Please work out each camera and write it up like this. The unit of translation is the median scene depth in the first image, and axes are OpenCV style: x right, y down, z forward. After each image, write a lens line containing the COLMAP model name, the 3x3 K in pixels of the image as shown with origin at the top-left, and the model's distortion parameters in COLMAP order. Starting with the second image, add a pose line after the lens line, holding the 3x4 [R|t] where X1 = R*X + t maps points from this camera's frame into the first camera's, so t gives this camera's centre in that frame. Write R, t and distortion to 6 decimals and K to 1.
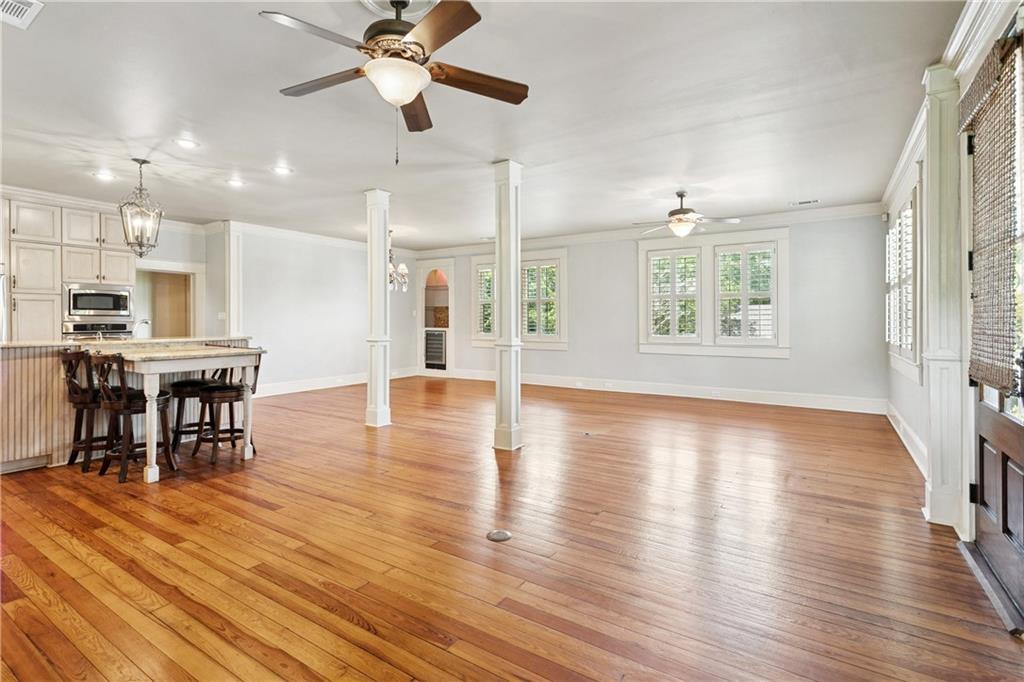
lens RADIAL K [[493.6, 0, 514.0], [0, 493.6, 322.6], [0, 0, 1]] dist [-0.000553, -0.000528]
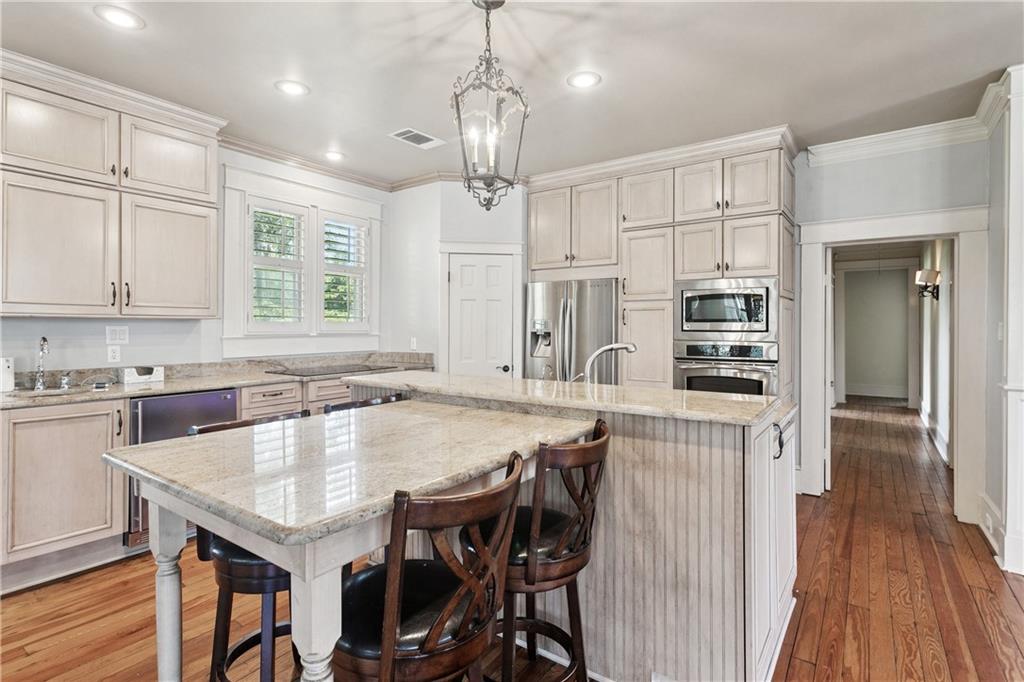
lens RADIAL K [[493.6, 0, 508.2], [0, 493.6, 332.3], [0, 0, 1]] dist [-0.000553, -0.000528]
pose [[-0.050085, 0.010704, -0.998688, -0.240352], [-0.004962, 0.999928, 0.010966, -0.018828], [0.998733, 0.005505, -0.050028, 0.817205]]
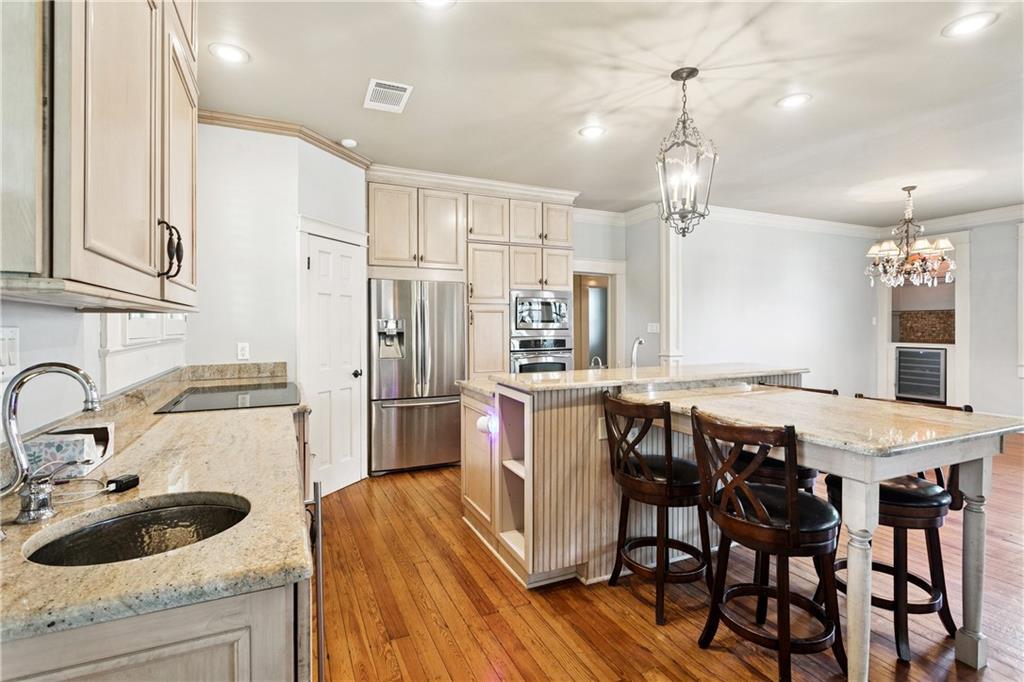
lens RADIAL K [[493.6, 0, 488.0], [0, 493.6, 325.4], [0, 0, 1]] dist [-0.000553, -0.000528]
pose [[0.827937, -0.002871, -0.560814, -0.486625], [-0.000236, 0.999985, -0.005467, -0.017078], [0.560821, 0.004658, 0.827924, 0.295536]]
